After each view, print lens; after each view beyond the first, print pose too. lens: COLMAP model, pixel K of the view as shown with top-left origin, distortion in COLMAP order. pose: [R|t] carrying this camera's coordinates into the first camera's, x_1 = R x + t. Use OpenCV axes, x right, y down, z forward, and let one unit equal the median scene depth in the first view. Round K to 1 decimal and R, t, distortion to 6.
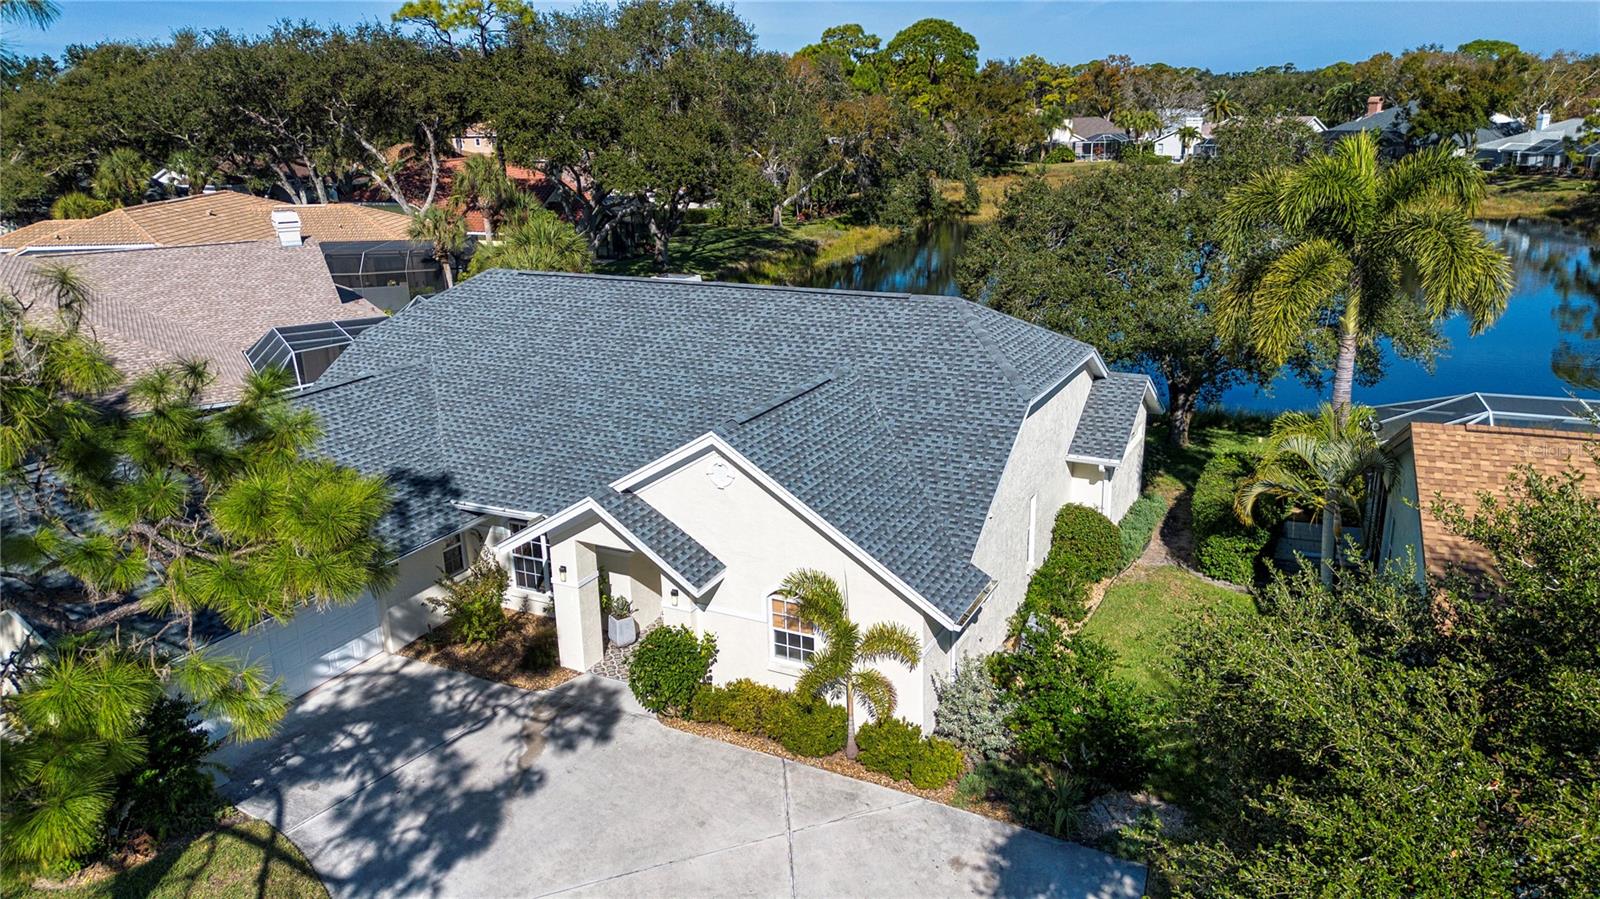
lens RADIAL K [[1123.9, 0, 799.6], [0, 1123.9, 461.2], [0, 0, 1]] dist [0.068102, -0.057335]
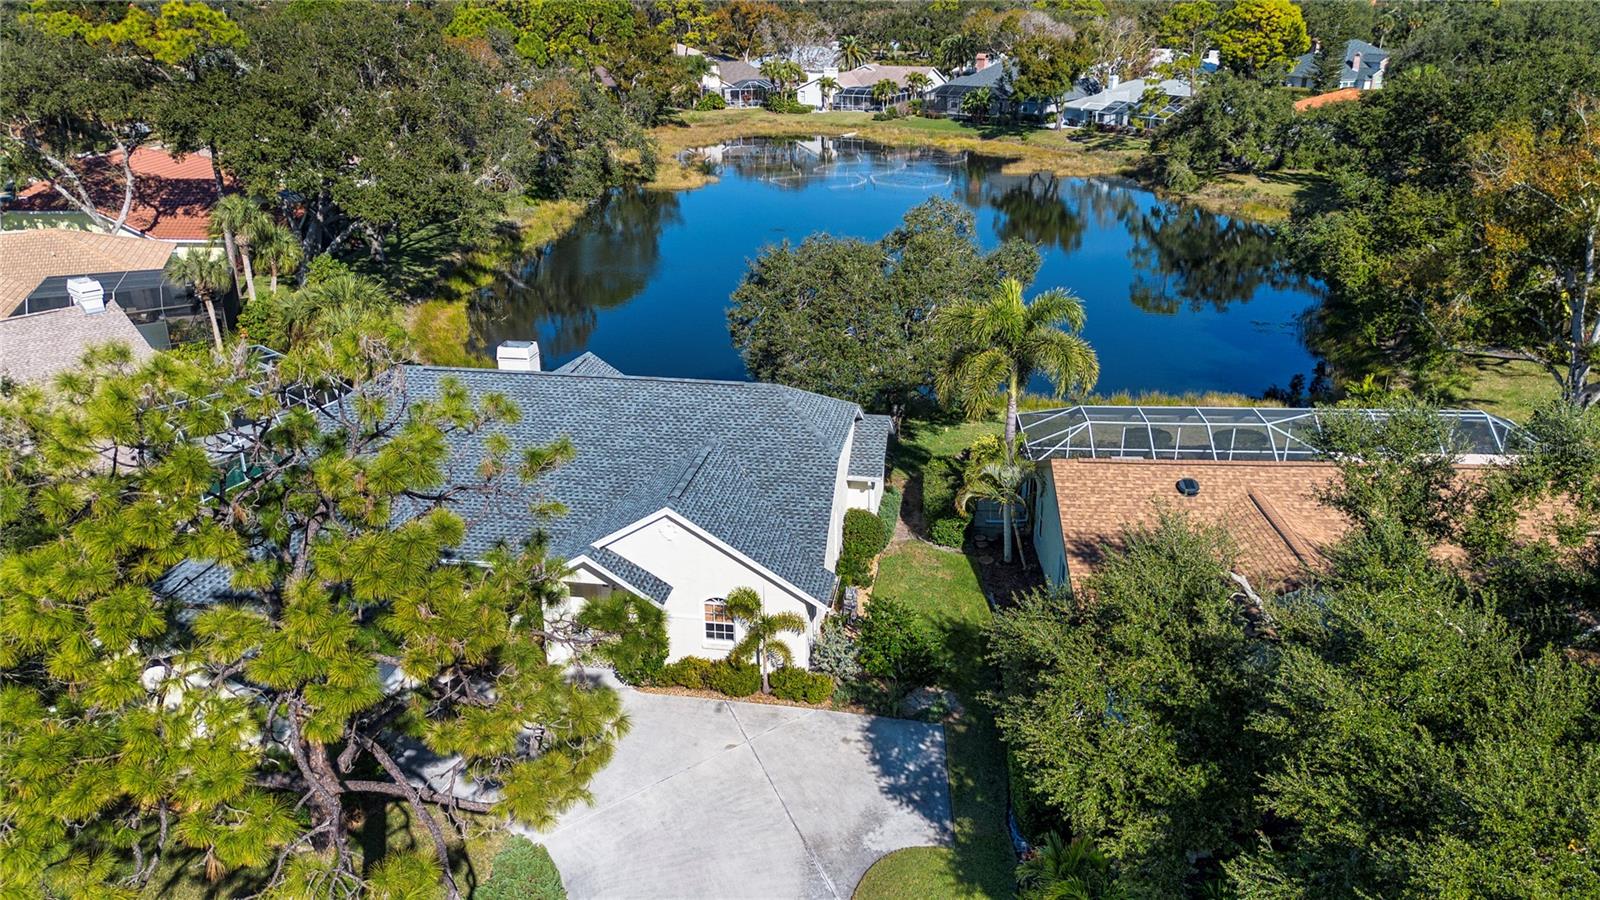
lens RADIAL K [[1163.0, 0, 791.6], [0, 1163.0, 454.5], [0, 0, 1]] dist [0.077304, -0.077483]
pose [[0.954420, -0.093809, 0.283343, -0.269673], [0.077545, 0.994660, 0.068106, -0.145179], [-0.288219, -0.043030, 0.956597, -0.460479]]
